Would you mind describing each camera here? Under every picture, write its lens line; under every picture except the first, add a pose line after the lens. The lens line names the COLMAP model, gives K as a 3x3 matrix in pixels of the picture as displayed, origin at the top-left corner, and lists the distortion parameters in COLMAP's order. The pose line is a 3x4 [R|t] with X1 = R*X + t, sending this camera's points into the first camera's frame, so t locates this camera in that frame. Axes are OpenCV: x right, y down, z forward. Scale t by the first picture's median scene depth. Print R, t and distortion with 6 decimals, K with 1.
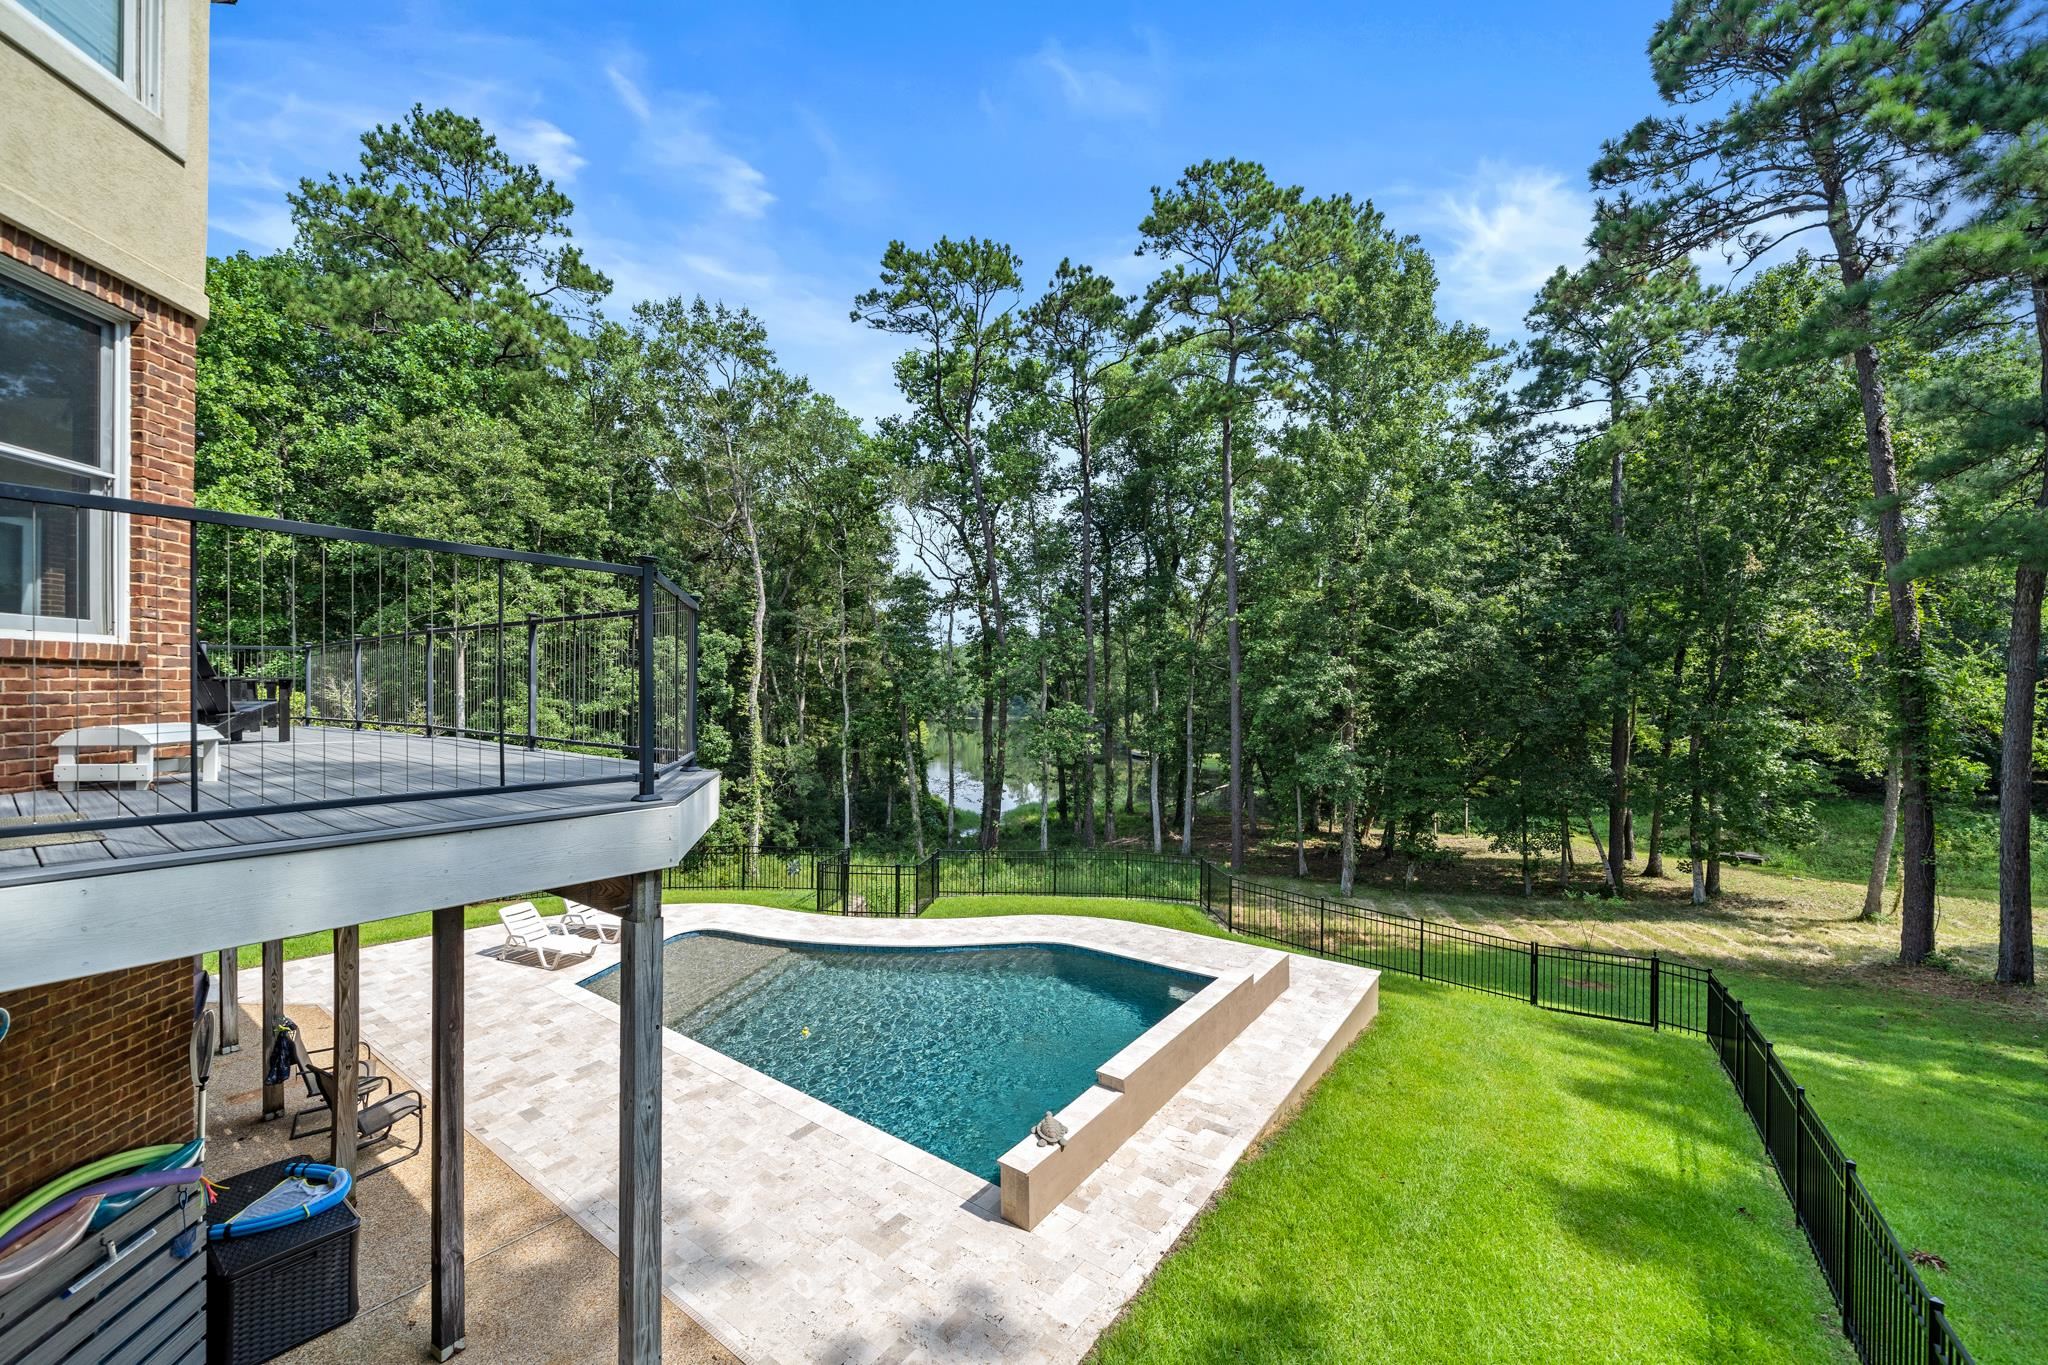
lens RADIAL K [[792.6, 0, 1017.5], [0, 792.6, 680.5], [0, 0, 1]] dist [-0.005506, -0.000001]
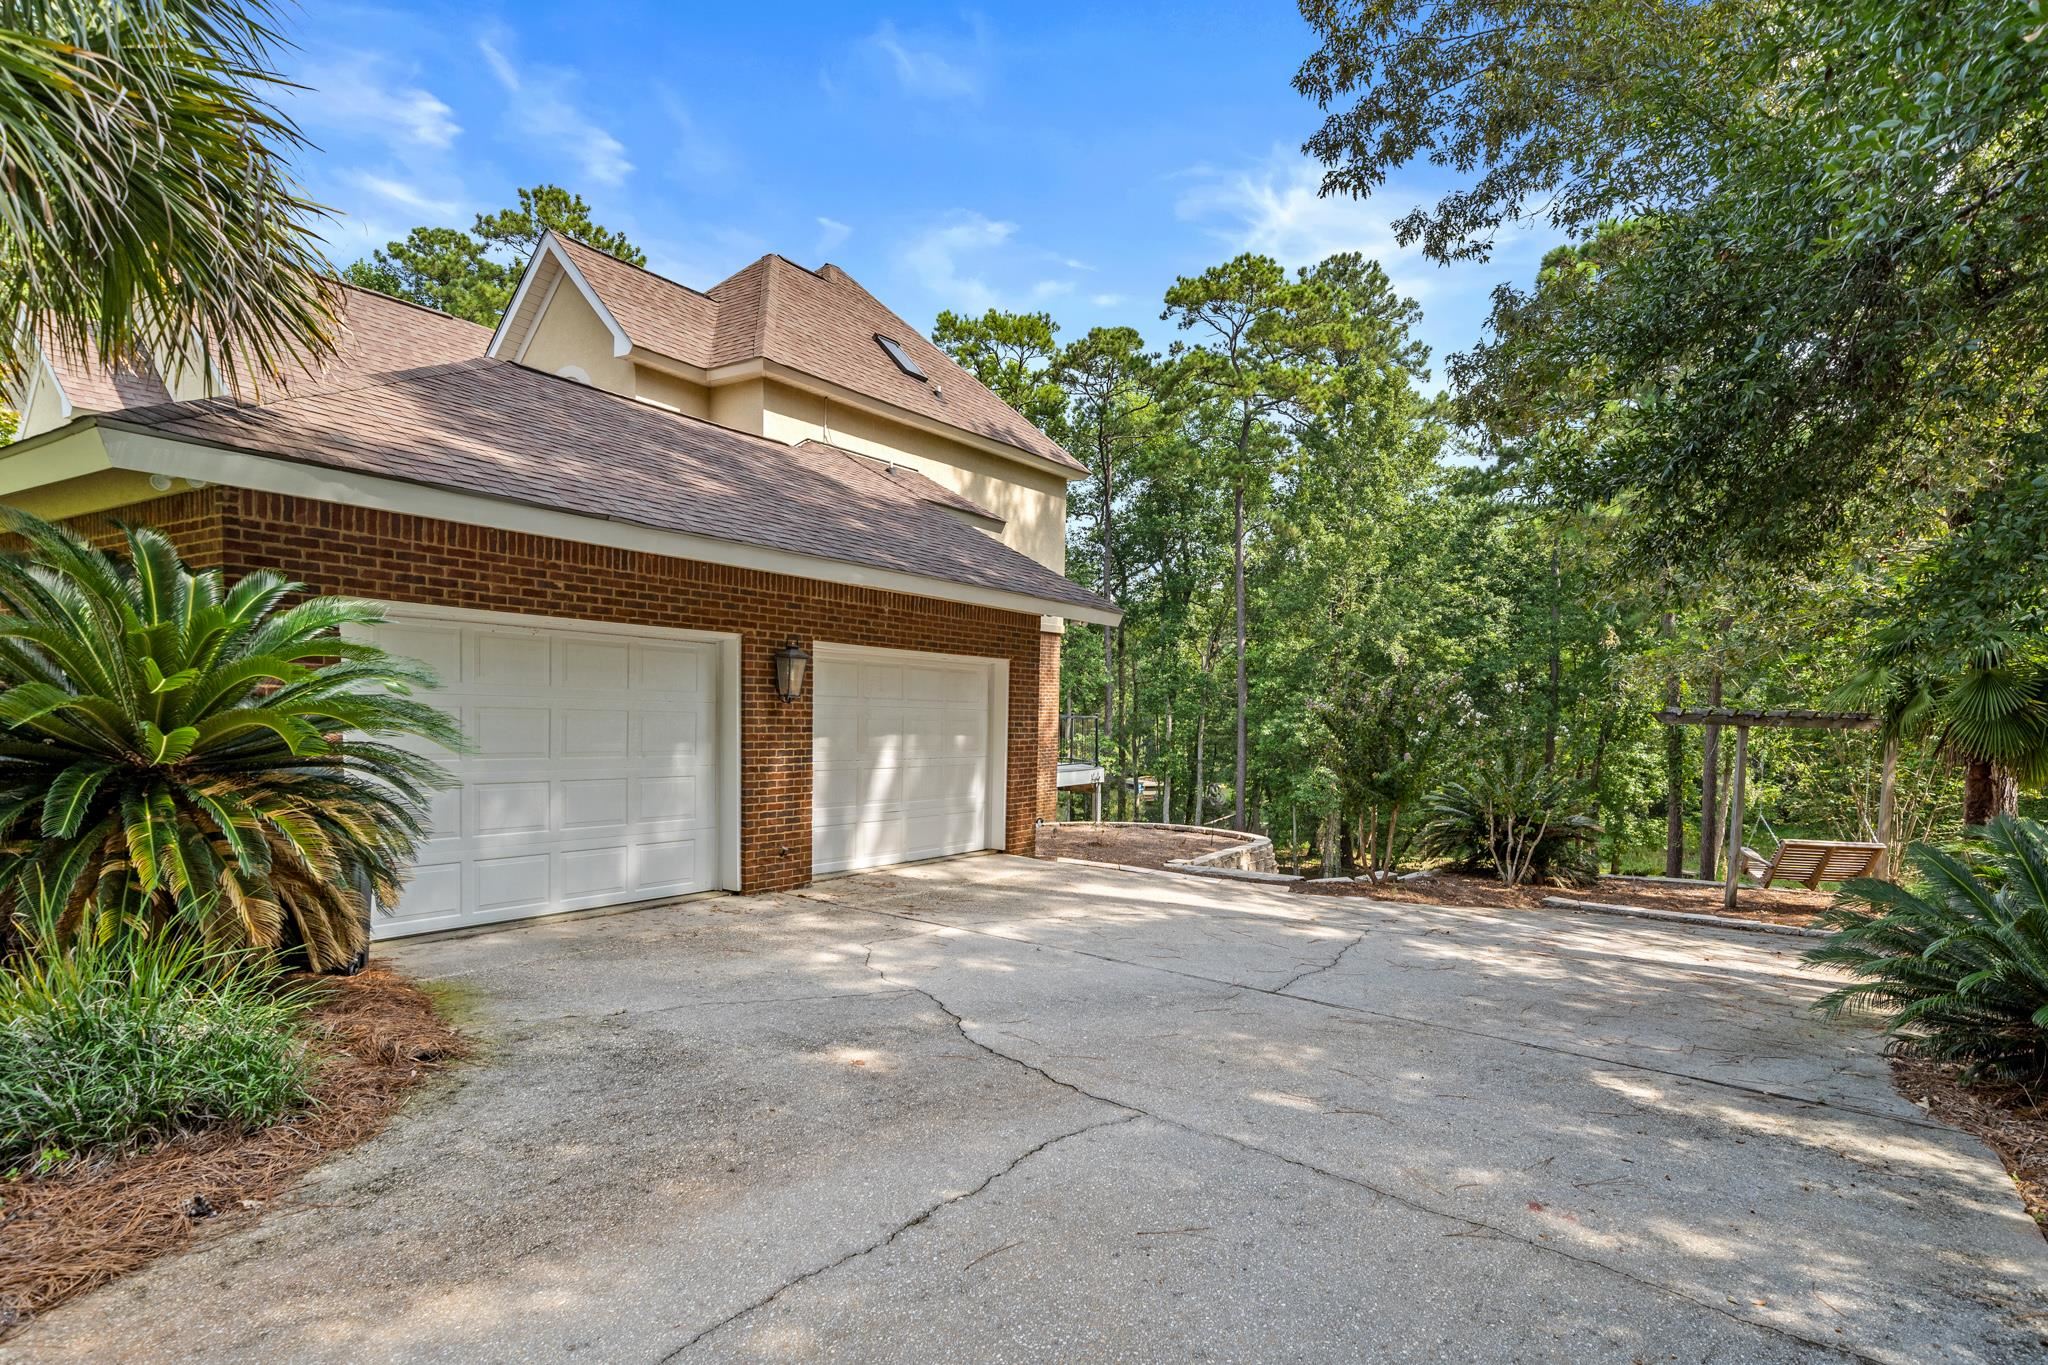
lens RADIAL K [[1086.9, 0, 1052.6], [0, 1086.9, 729.0], [0, 0, 1]] dist [0.000674, 0.000393]
pose [[0.996143, 0.012958, 0.086779, -0.142948], [-0.016350, 0.999125, 0.038500, -0.035109], [-0.086204, -0.039771, 0.995483, -0.585627]]
